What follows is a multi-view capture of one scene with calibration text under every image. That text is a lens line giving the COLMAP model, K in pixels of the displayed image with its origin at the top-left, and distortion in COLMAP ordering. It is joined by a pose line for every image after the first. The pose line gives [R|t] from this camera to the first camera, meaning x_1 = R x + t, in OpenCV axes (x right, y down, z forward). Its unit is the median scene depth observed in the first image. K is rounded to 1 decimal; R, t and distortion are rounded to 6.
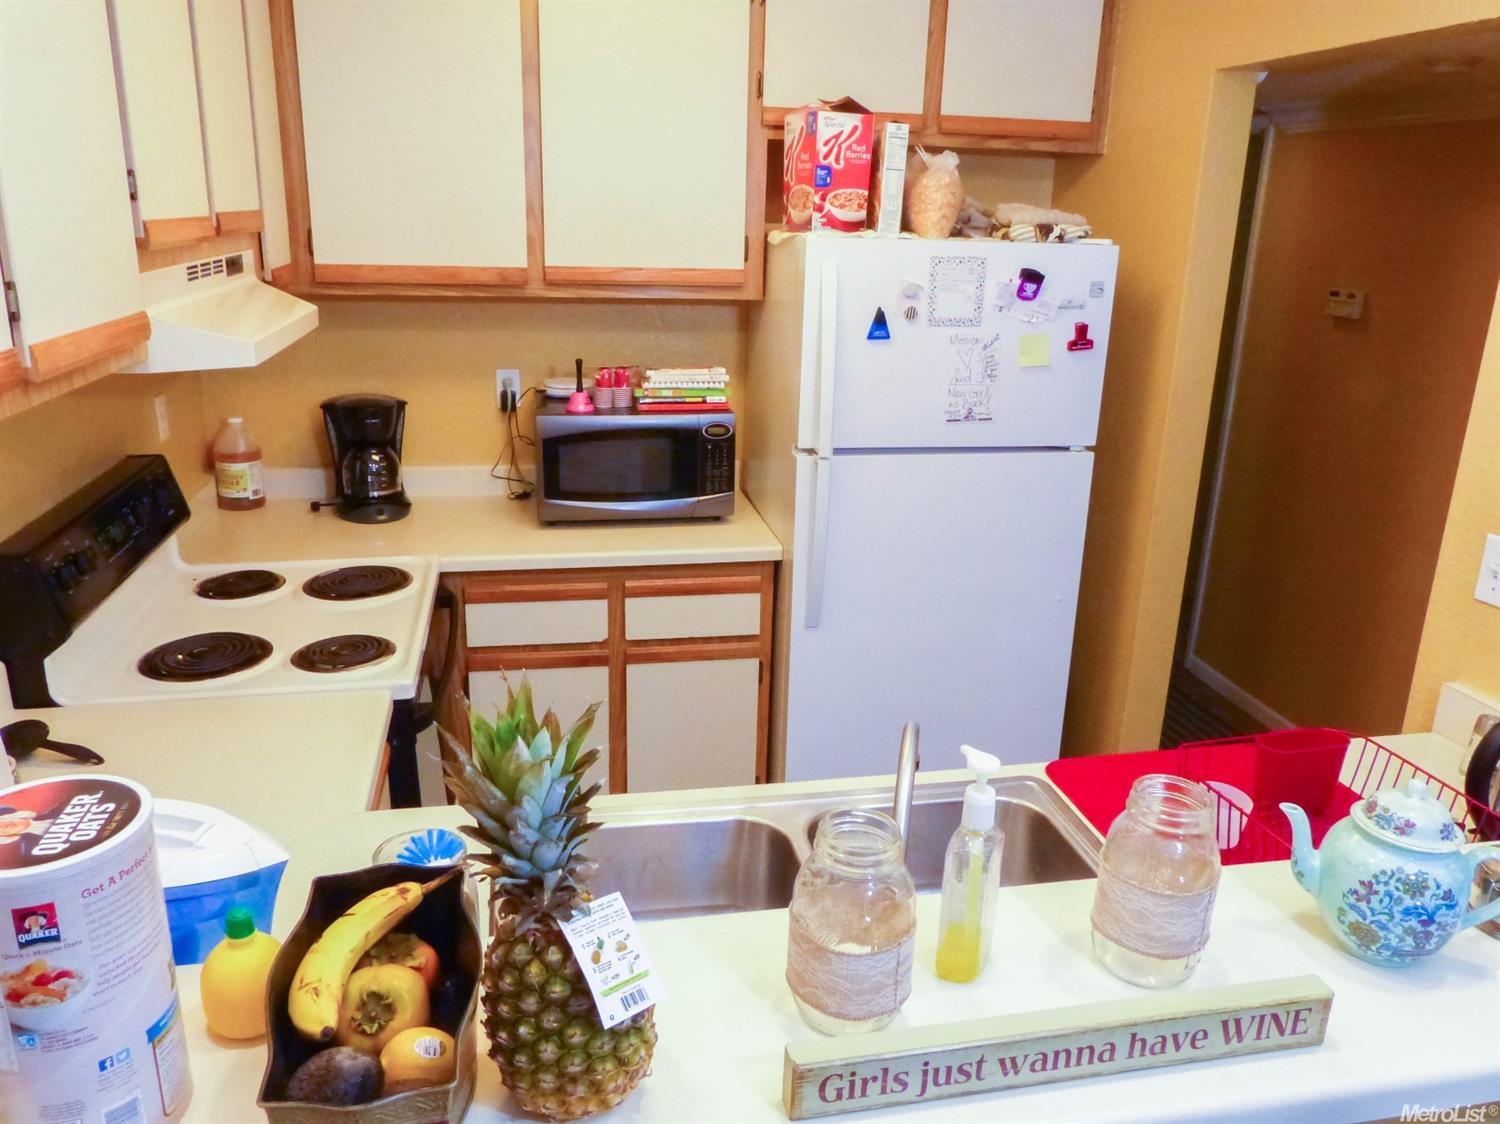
lens RADIAL K [[1139.1, 0, 750.0], [0, 1139.1, 562.0], [0, 0, 1]] dist [-0.025877, 0.035661]
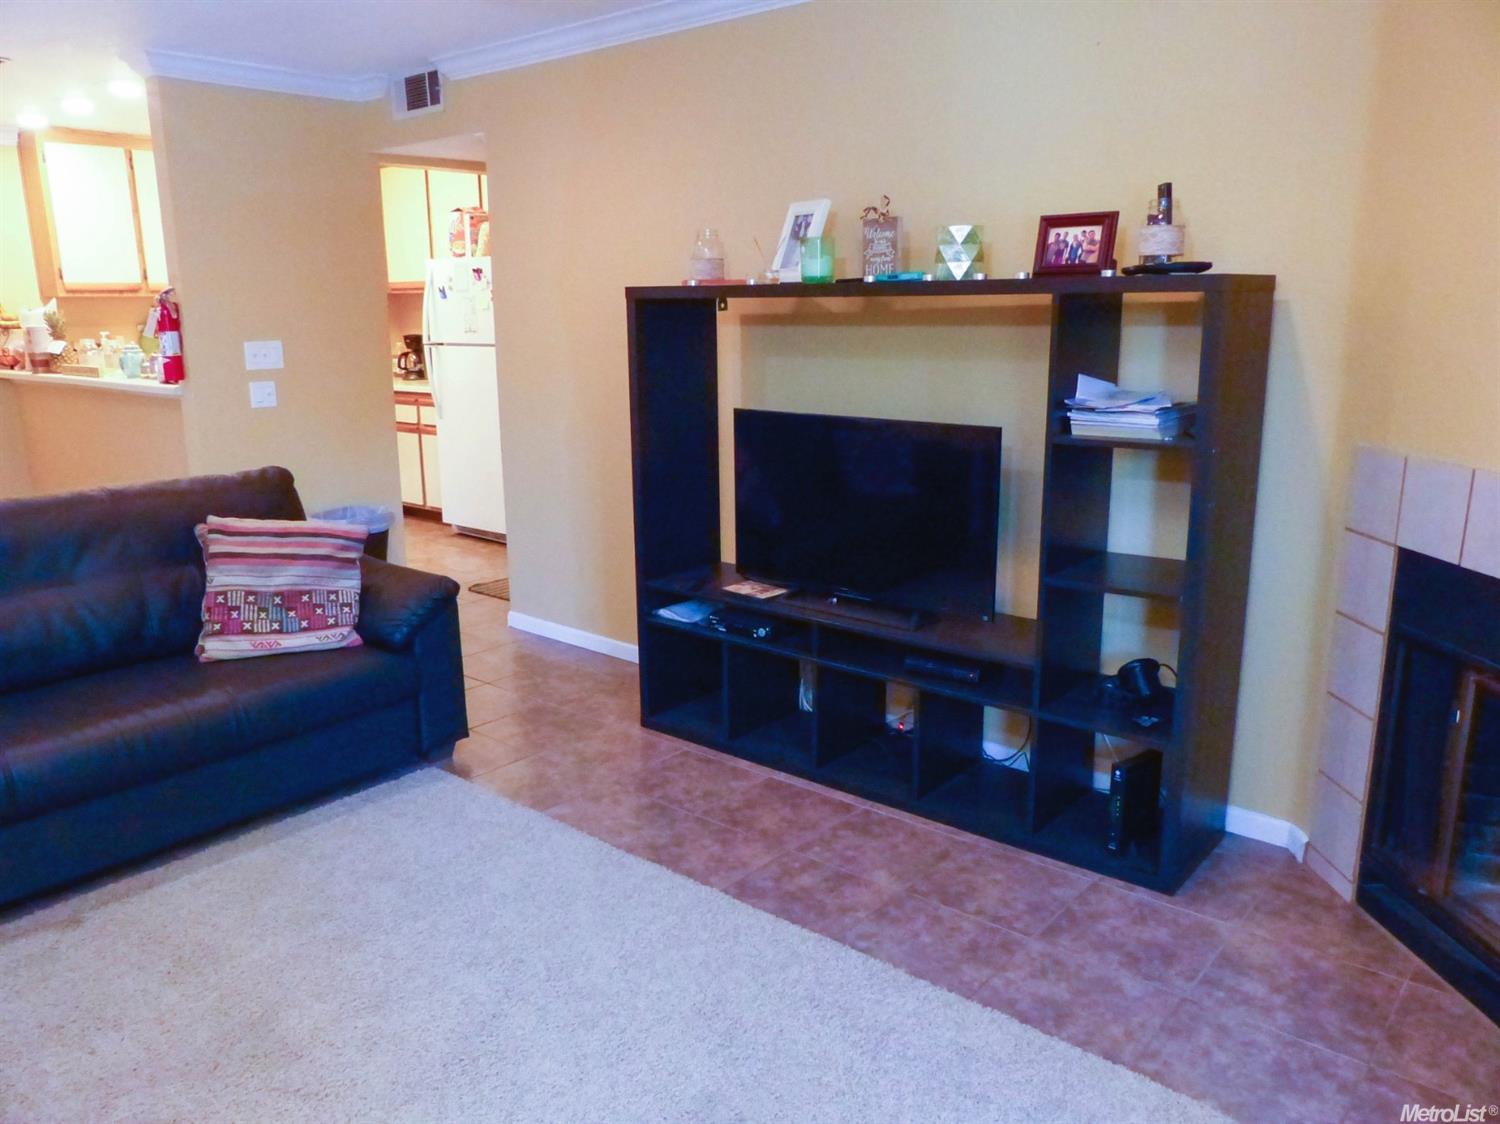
lens RADIAL K [[1126.7, 0, 757.9], [0, 1126.7, 561.5], [0, 0, 1]] dist [-0.025506, 0.010872]
pose [[0.629526, 0.143057, -0.763696, 2.280706], [-0.206929, 0.978274, 0.012678, 0.180015], [0.748918, 0.150049, 0.645451, -0.005066]]
